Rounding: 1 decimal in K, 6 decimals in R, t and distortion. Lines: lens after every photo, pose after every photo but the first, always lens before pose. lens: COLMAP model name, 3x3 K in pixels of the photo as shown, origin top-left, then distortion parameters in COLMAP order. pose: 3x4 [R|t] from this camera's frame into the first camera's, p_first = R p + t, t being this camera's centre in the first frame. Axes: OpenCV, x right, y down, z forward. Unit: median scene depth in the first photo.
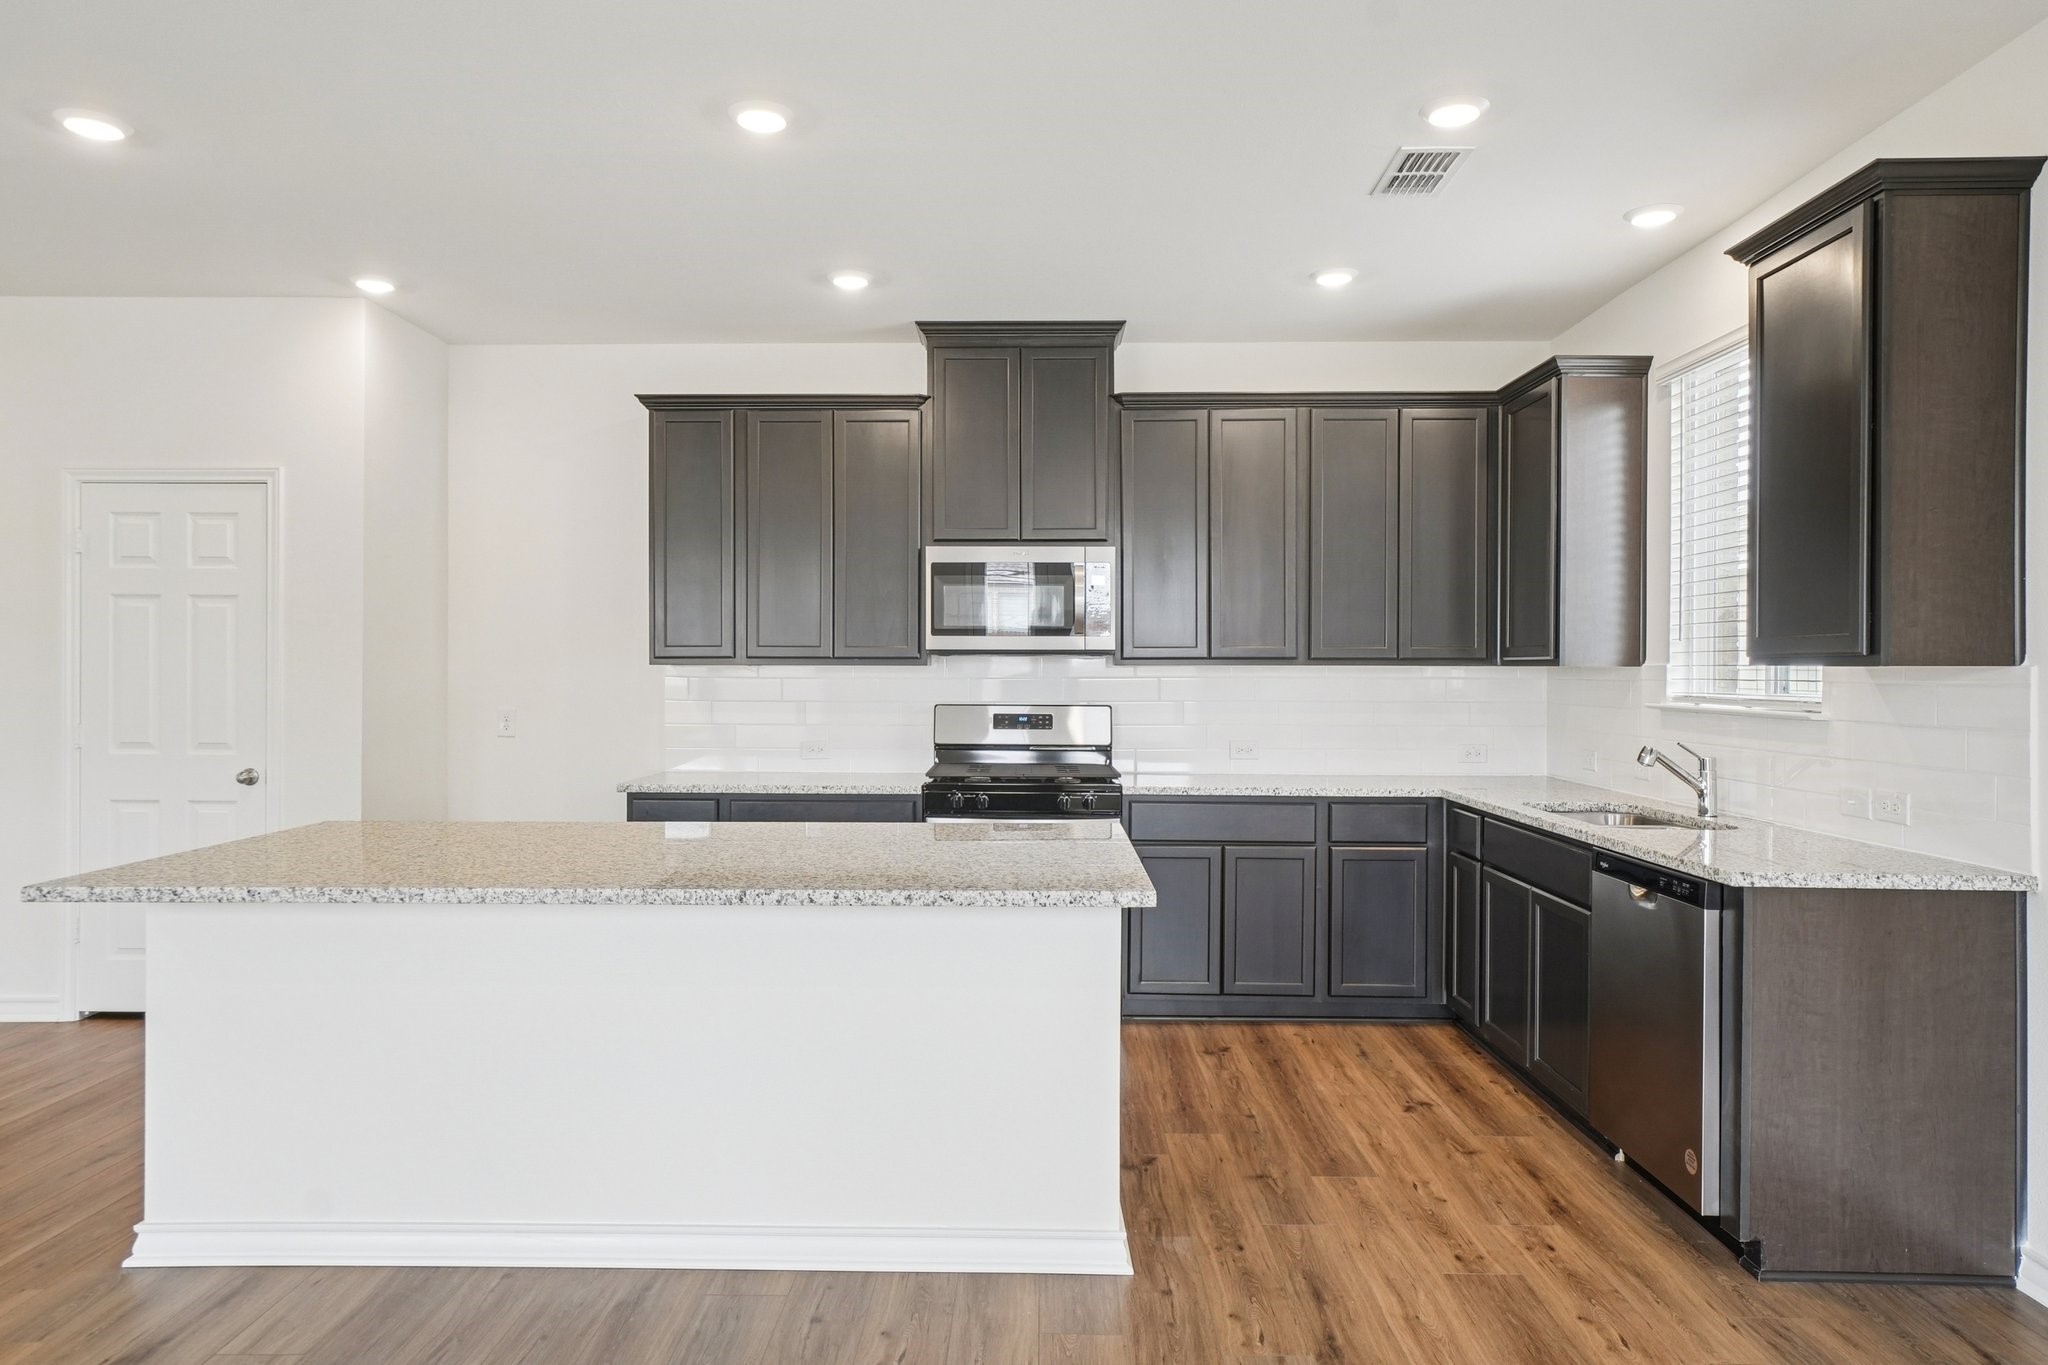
lens RADIAL K [[1256.0, 0, 1021.7], [0, 1256.0, 686.9], [0, 0, 1]] dist [-0.004116, -0.001181]
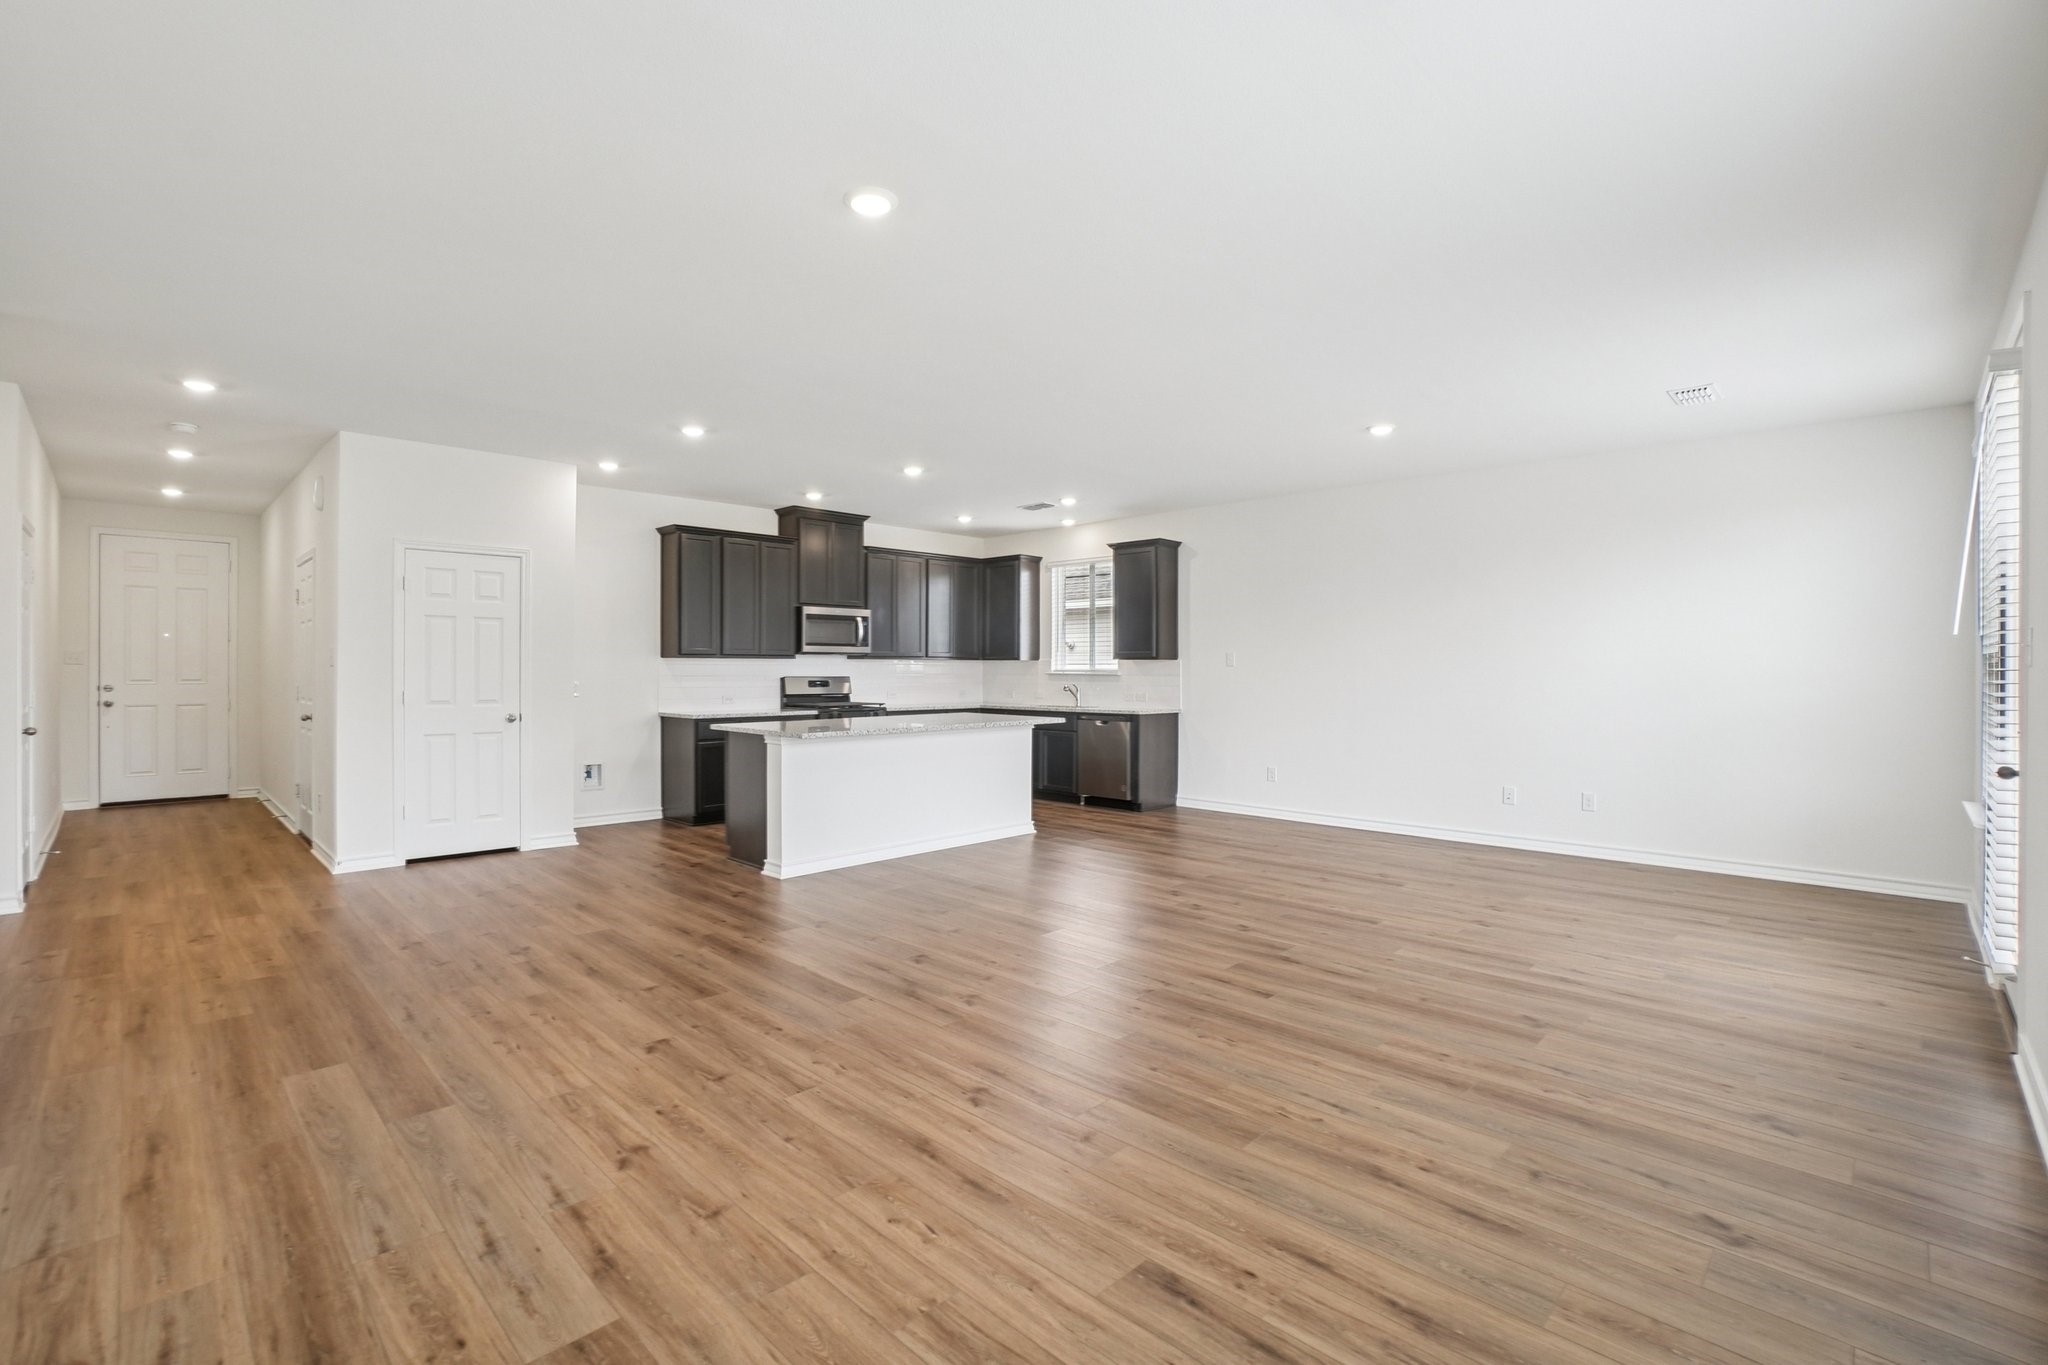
lens RADIAL K [[924.3, 0, 1023.2], [0, 924.3, 675.0], [0, 0, 1]] dist [-0.043612, 0.000011]
pose [[0.680352, -0.007553, 0.732847, -1.073347], [0.006460, 0.999970, 0.004308, 0.008153], [-0.732857, 0.001804, 0.680380, -0.442559]]
